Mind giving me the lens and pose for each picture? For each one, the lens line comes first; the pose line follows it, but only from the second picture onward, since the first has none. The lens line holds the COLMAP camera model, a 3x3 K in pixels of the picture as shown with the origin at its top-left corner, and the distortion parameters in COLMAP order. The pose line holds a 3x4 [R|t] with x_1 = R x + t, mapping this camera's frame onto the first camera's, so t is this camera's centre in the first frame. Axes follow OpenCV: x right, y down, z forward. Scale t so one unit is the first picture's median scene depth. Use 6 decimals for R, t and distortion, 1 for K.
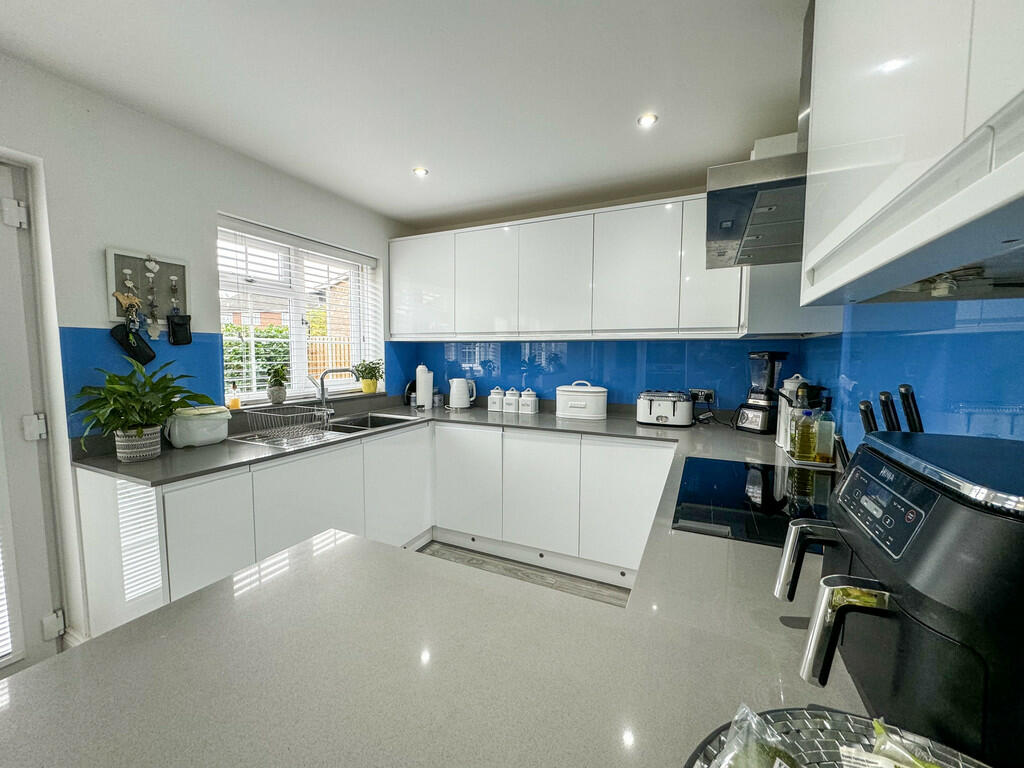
lens RADIAL K [[411.3, 0, 515.4], [0, 411.3, 385.2], [0, 0, 1]] dist [0.000466, 0.000022]
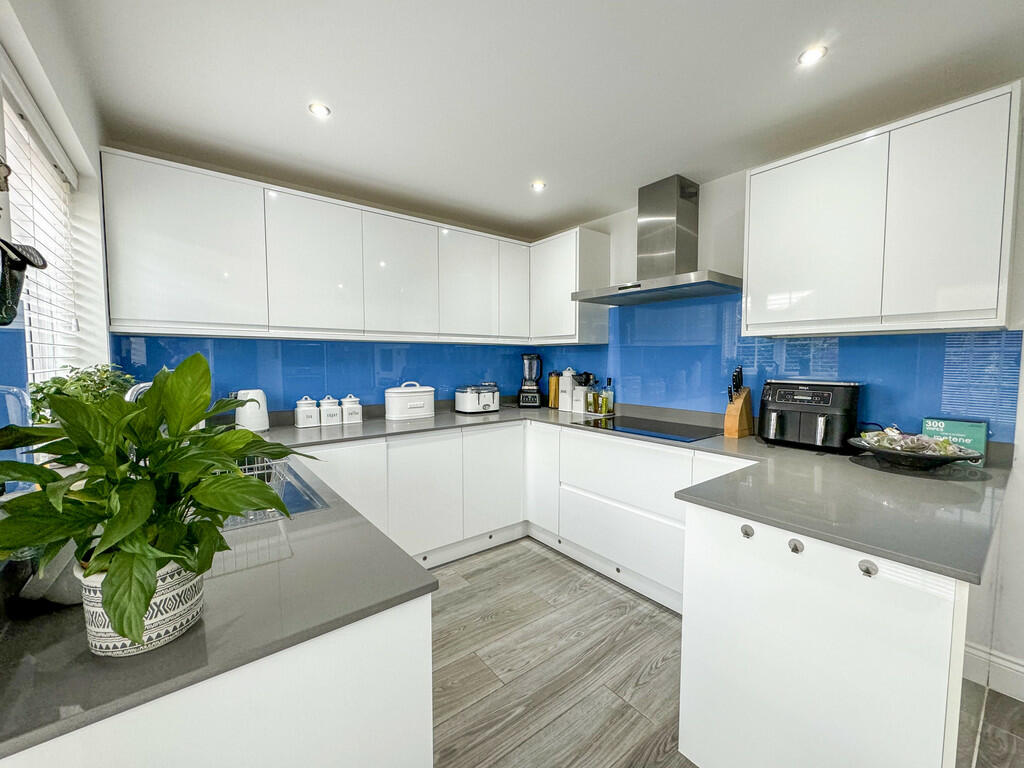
lens RADIAL K [[411.3, 0, 518.6], [0, 411.3, 383.7], [0, 0, 1]] dist [0.000466, 0.000022]
pose [[0.445281, -0.060891, 0.893318, -0.635223], [0.064569, 0.997271, 0.035792, -0.024997], [-0.893060, 0.041743, 0.447998, 0.303323]]
